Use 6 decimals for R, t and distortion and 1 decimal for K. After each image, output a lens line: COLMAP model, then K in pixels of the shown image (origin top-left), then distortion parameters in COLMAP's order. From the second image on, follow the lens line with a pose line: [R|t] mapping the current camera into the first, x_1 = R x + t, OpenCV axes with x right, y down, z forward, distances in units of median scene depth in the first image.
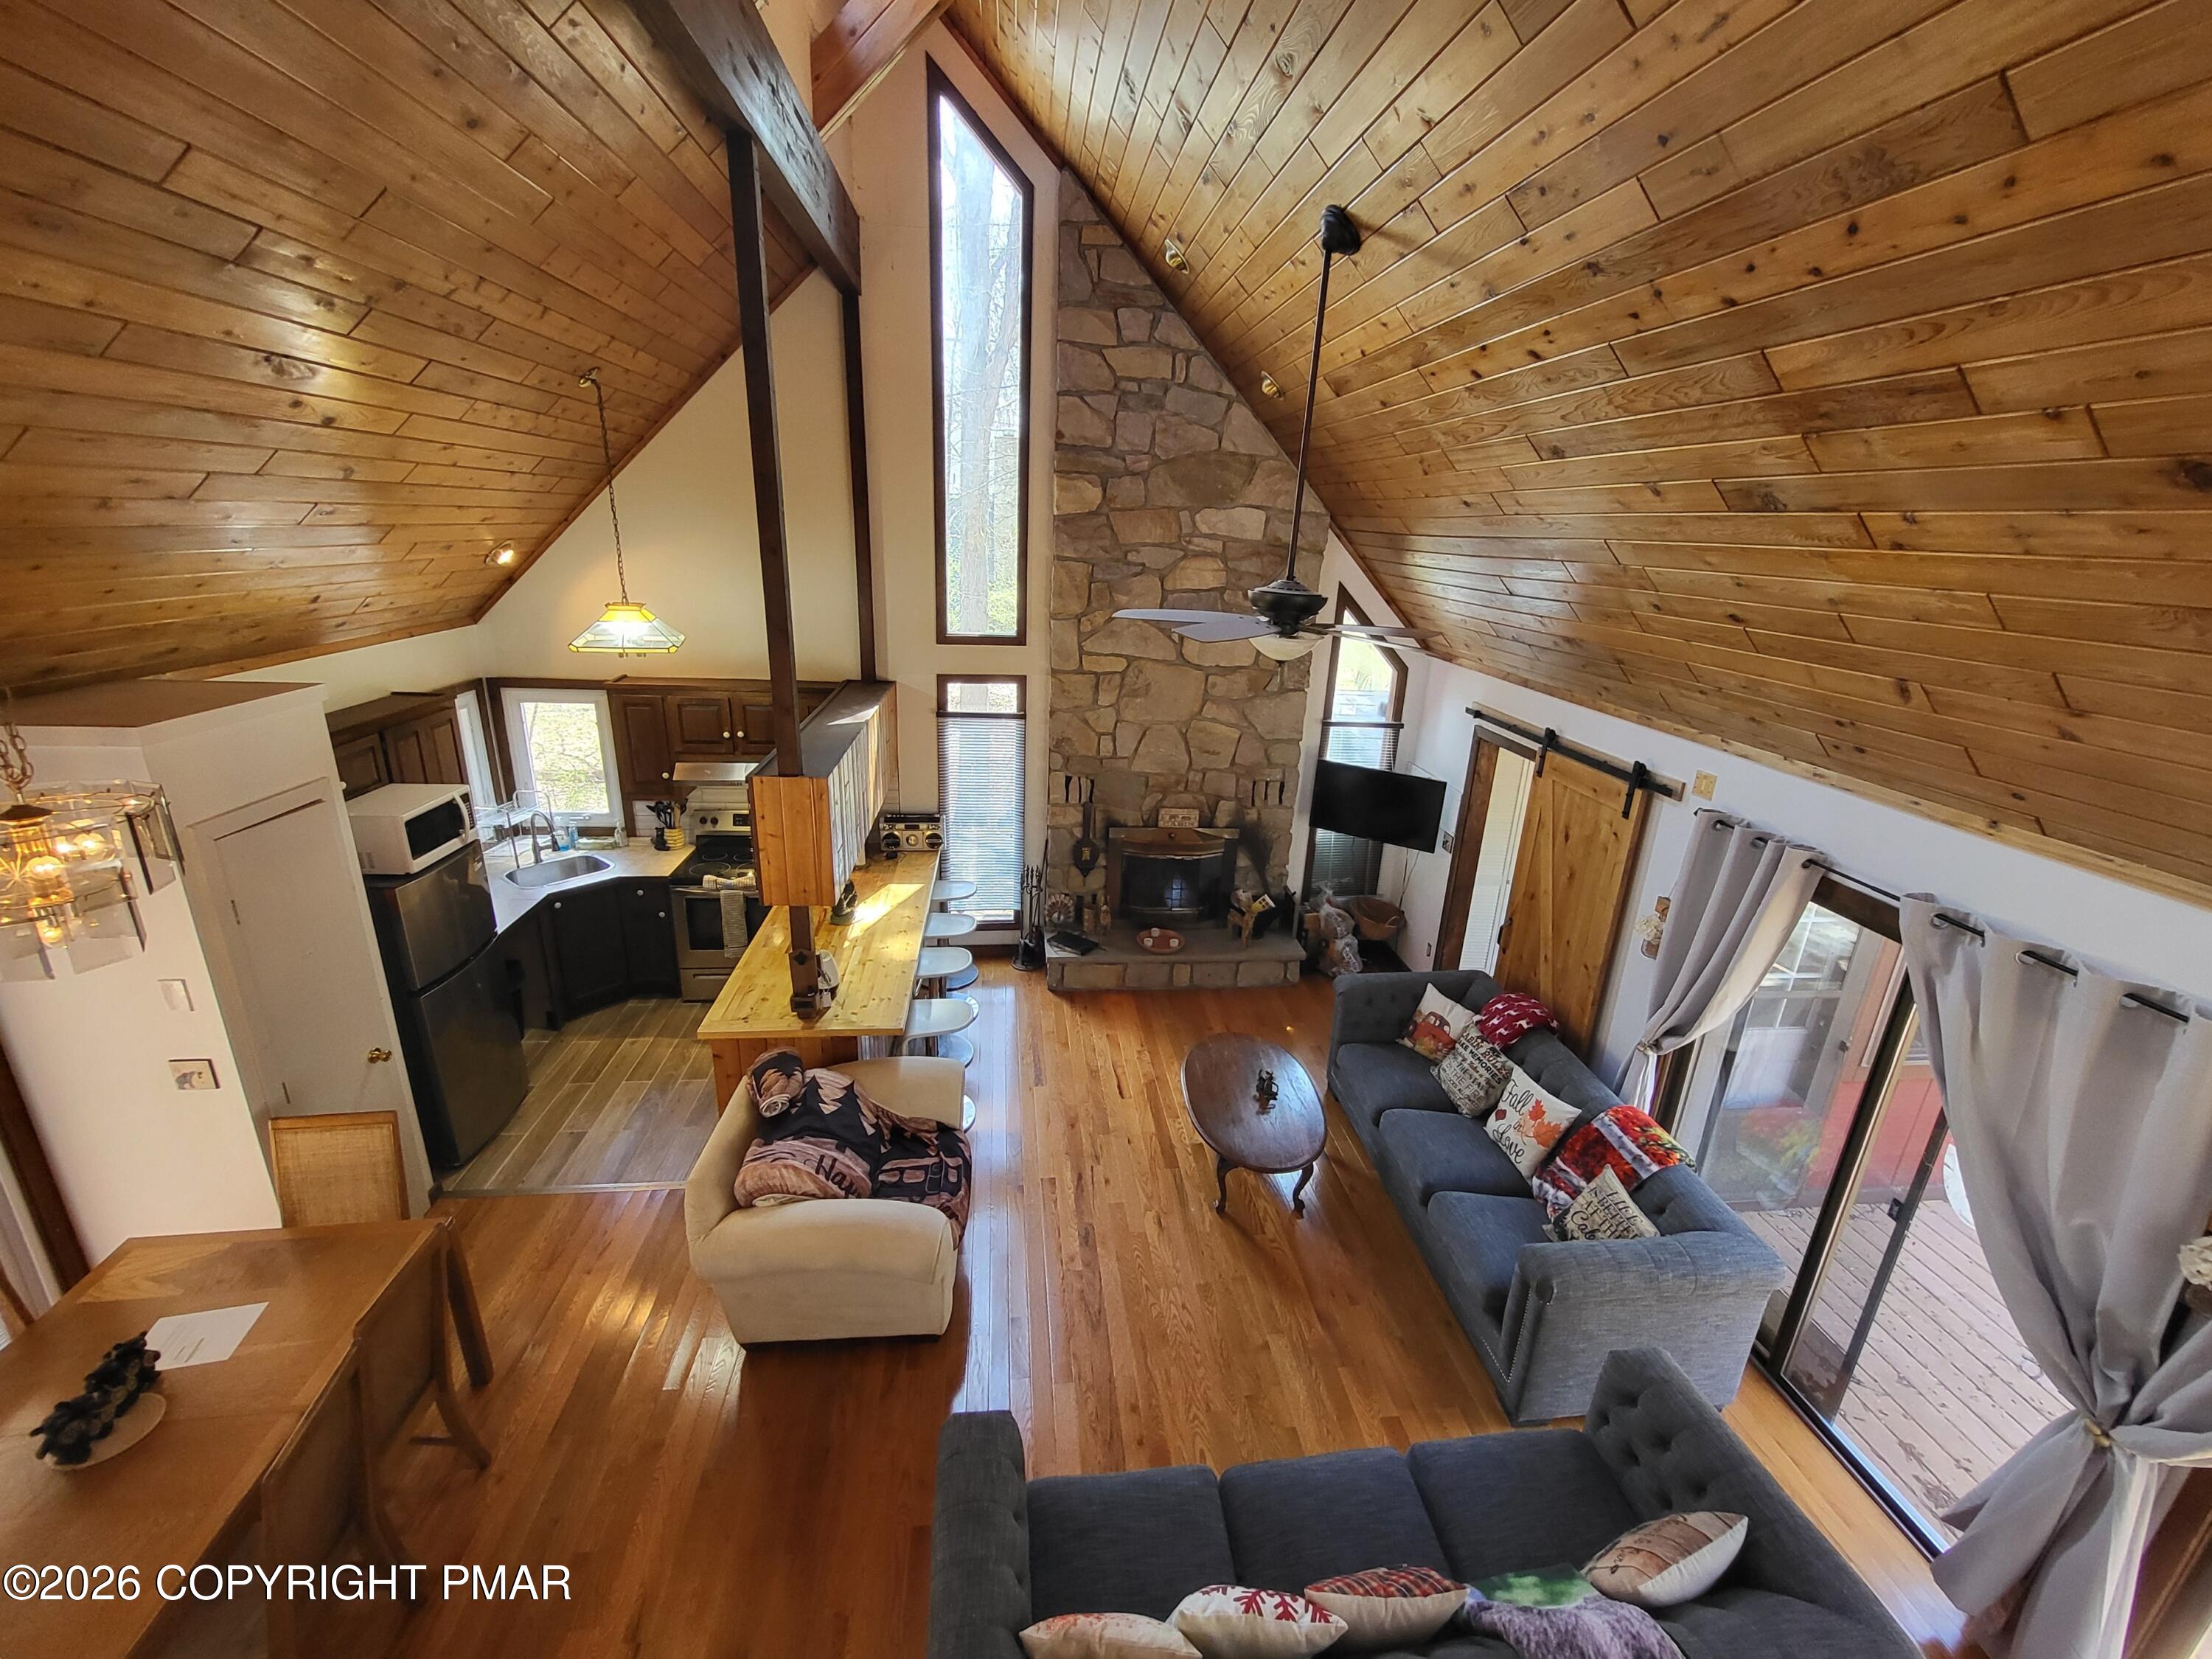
lens RADIAL K [[887.1, 0, 1123.5], [0, 887.1, 827.0], [0, 0, 1]] dist [-0.005565, 0.000017]
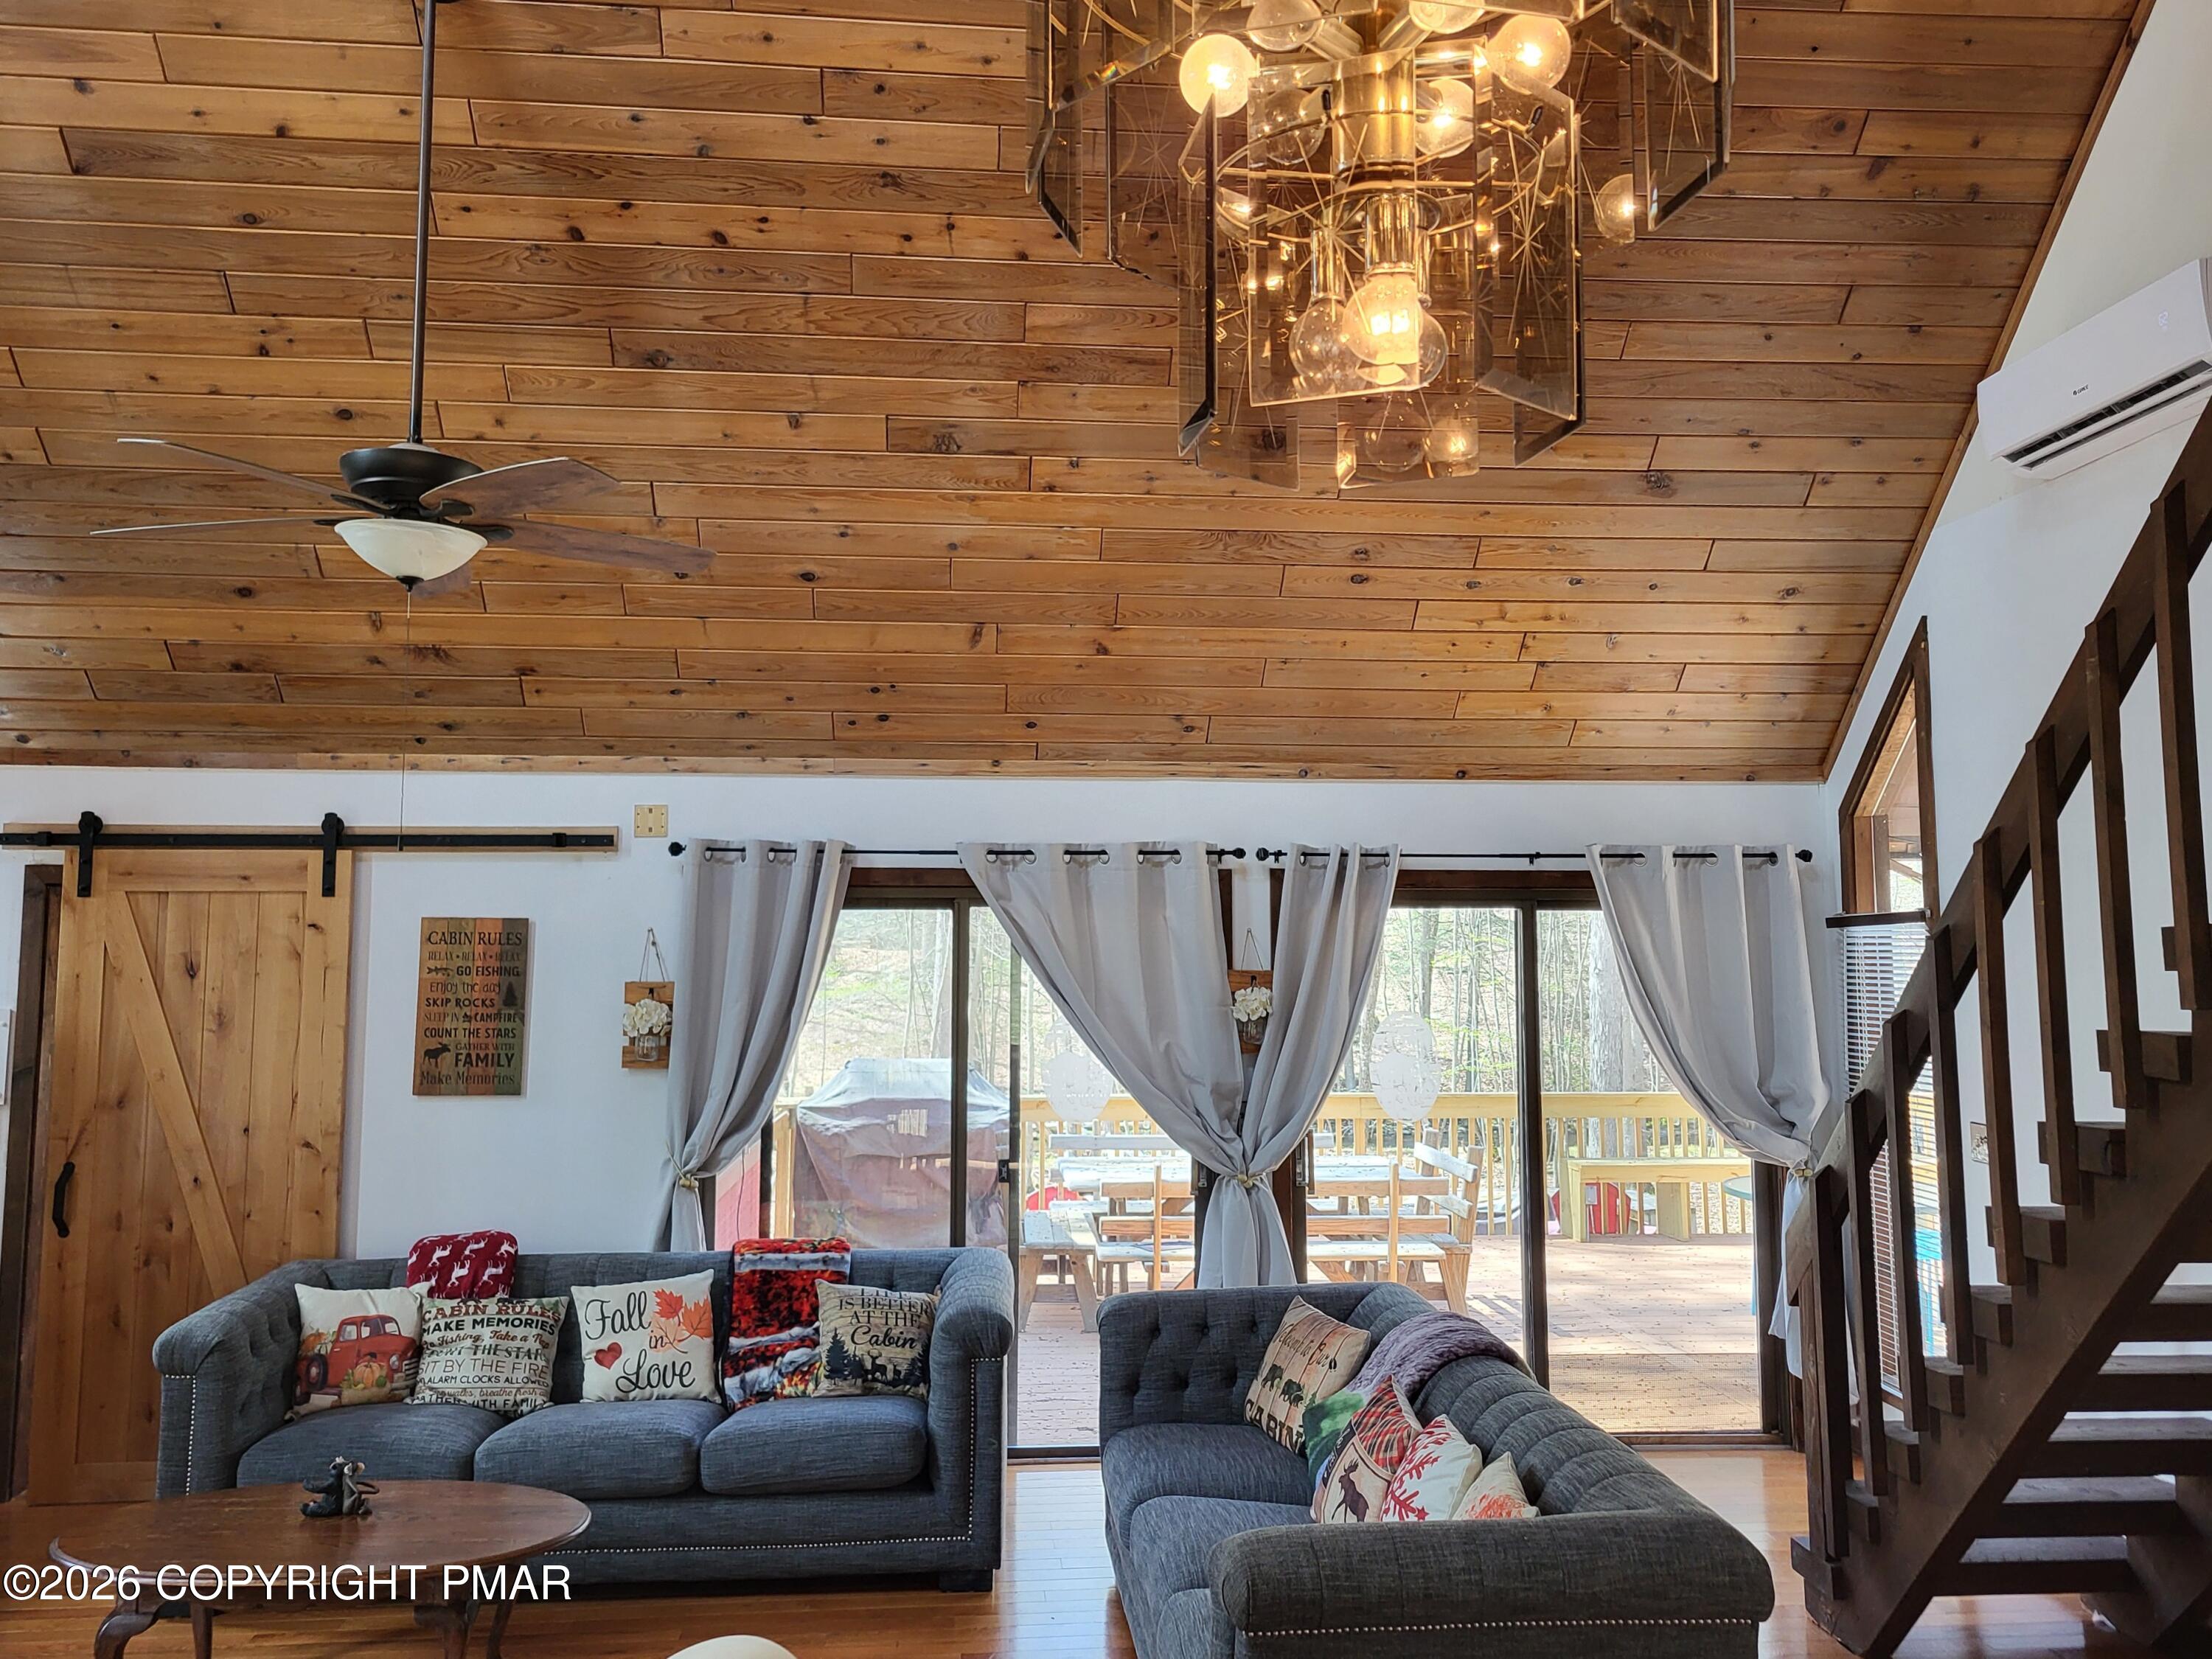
lens RADIAL K [[1749.1, 0, 1063.1], [0, 1749.1, 790.6], [0, 0, 1]] dist [0.013495, -0.003050]
pose [[0.059154, 0.048620, 0.997064, -0.576448], [0.310747, 0.948289, -0.064678, 0.092508], [-0.948650, 0.313661, 0.040986, 0.378693]]
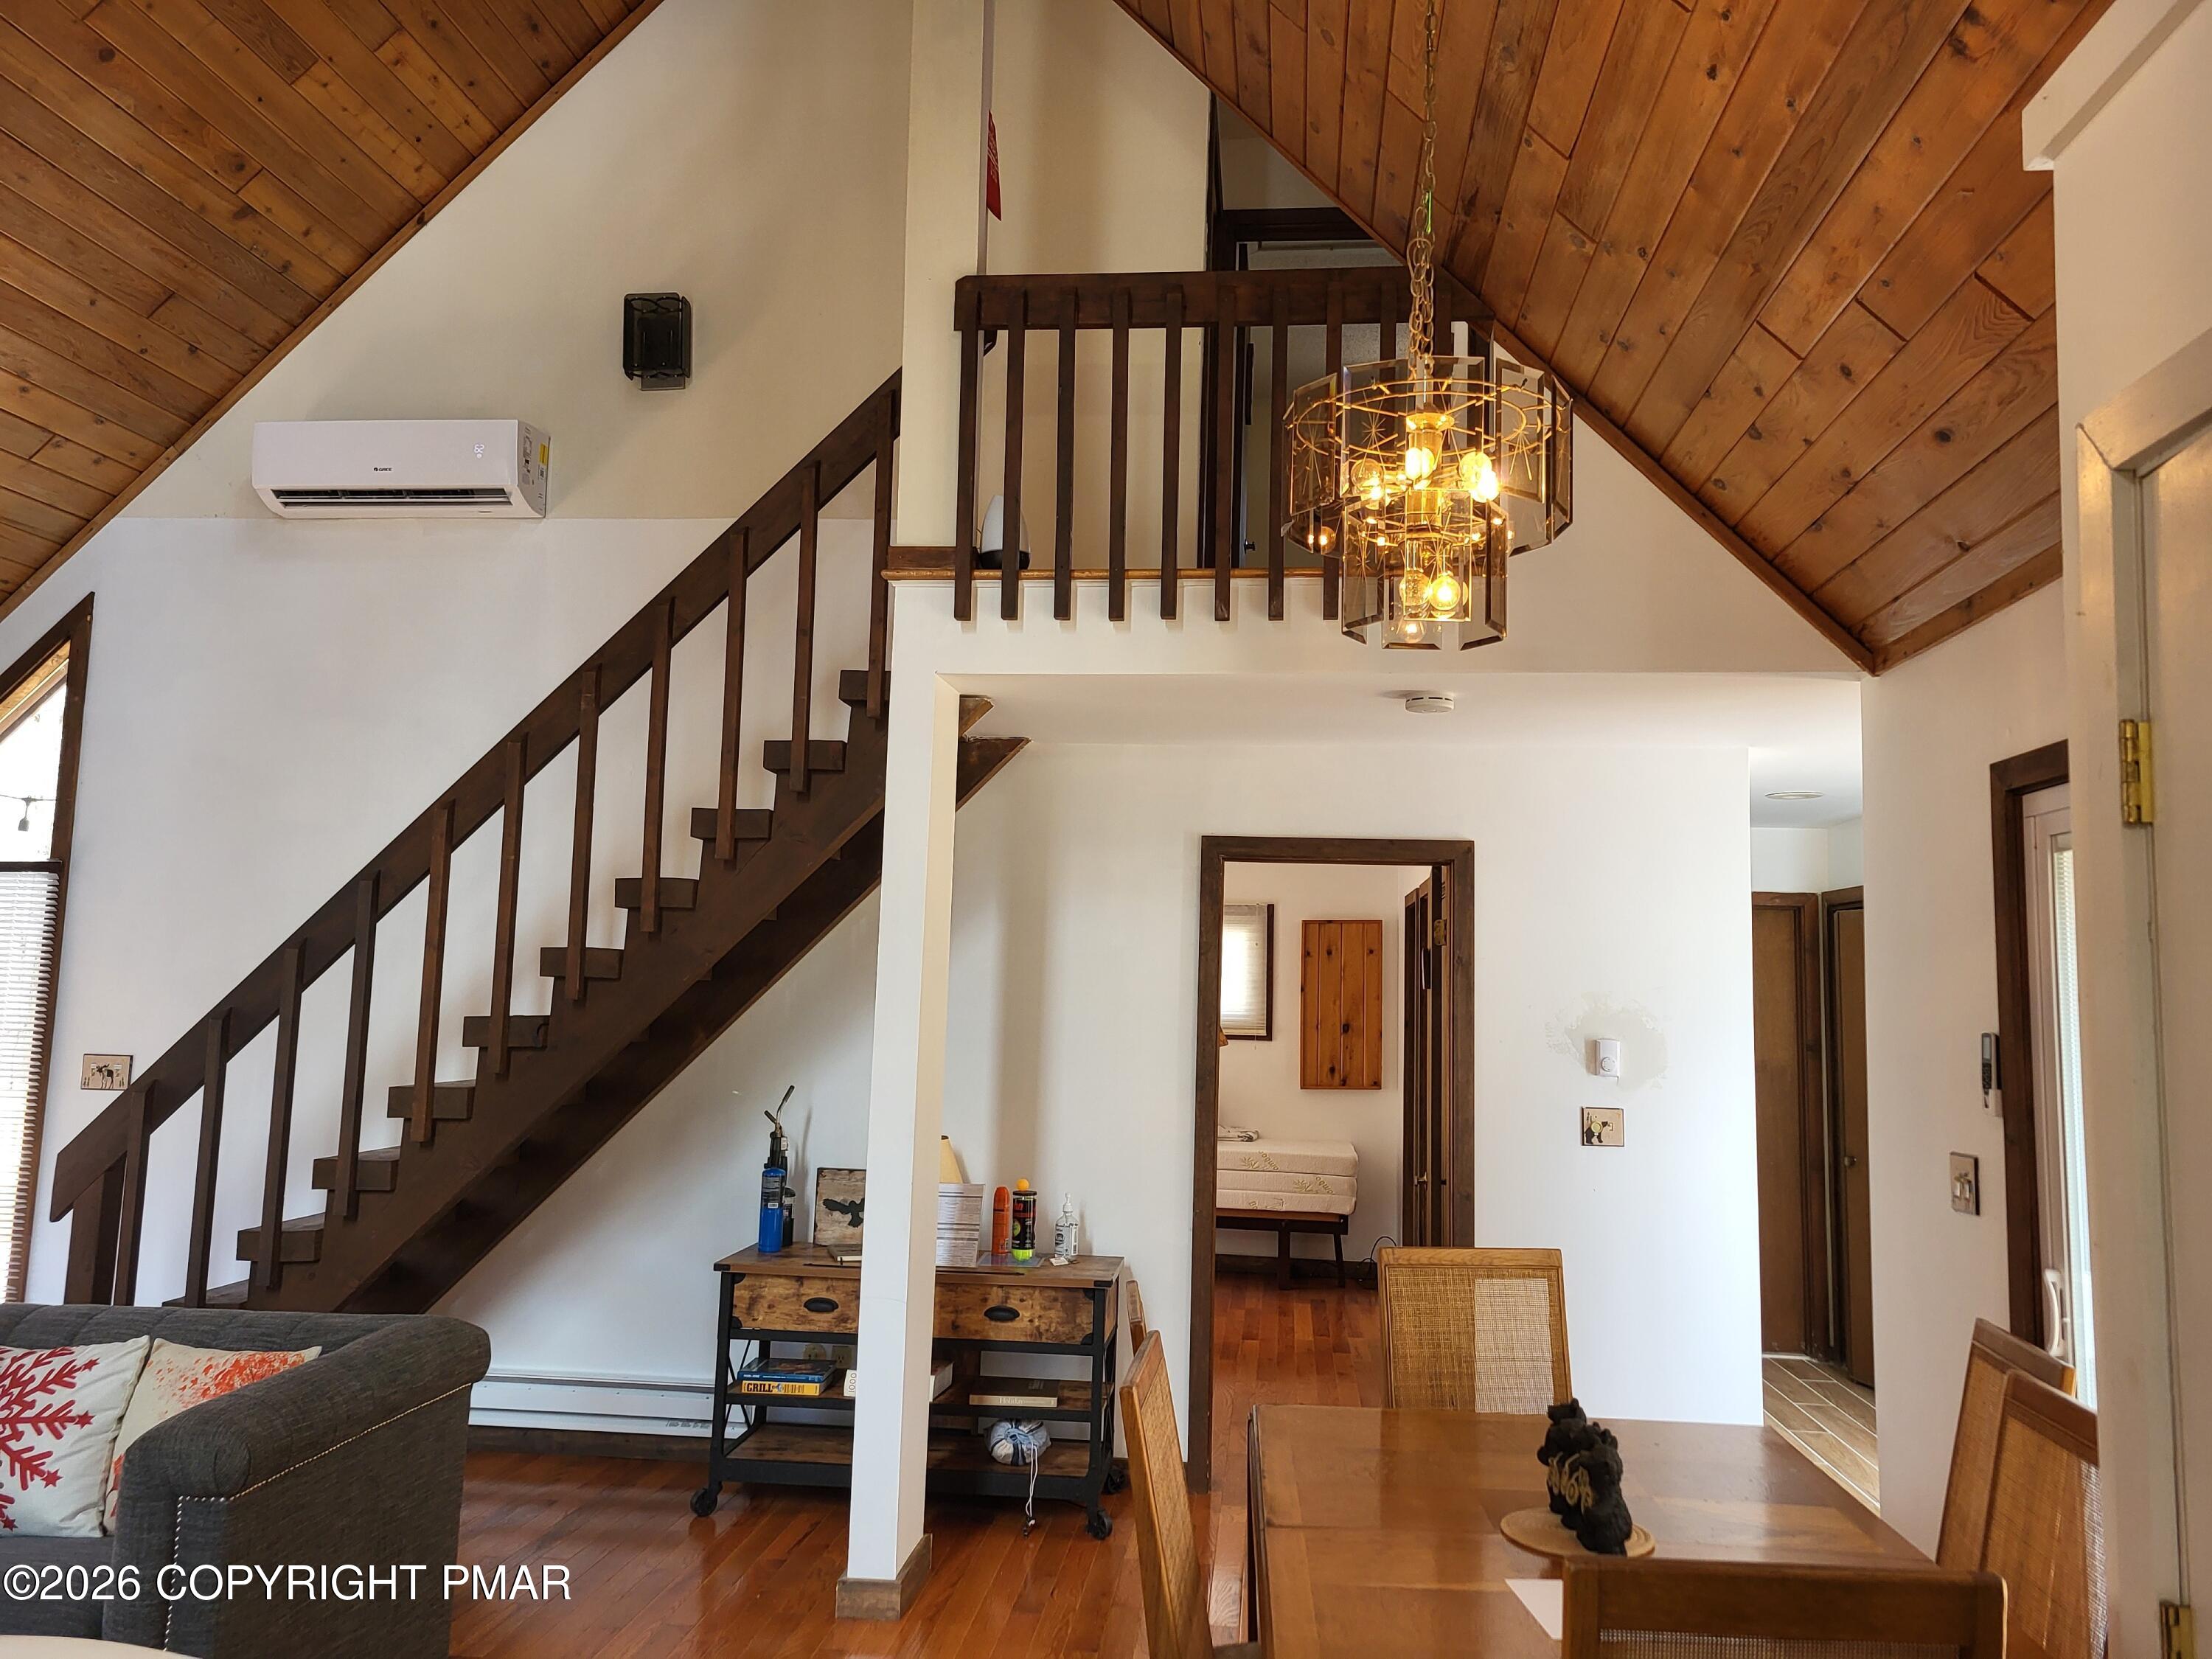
lens RADIAL K [[1678.0, 0, 1113.8], [0, 1678.0, 825.0], [0, 0, 1]] dist [0.044677, -0.006647]
pose [[-0.971163, -0.049258, 0.233274, -0.423237], [0.002438, 0.976322, 0.216309, 0.000834], [-0.238405, 0.210640, -0.948047, 0.801494]]
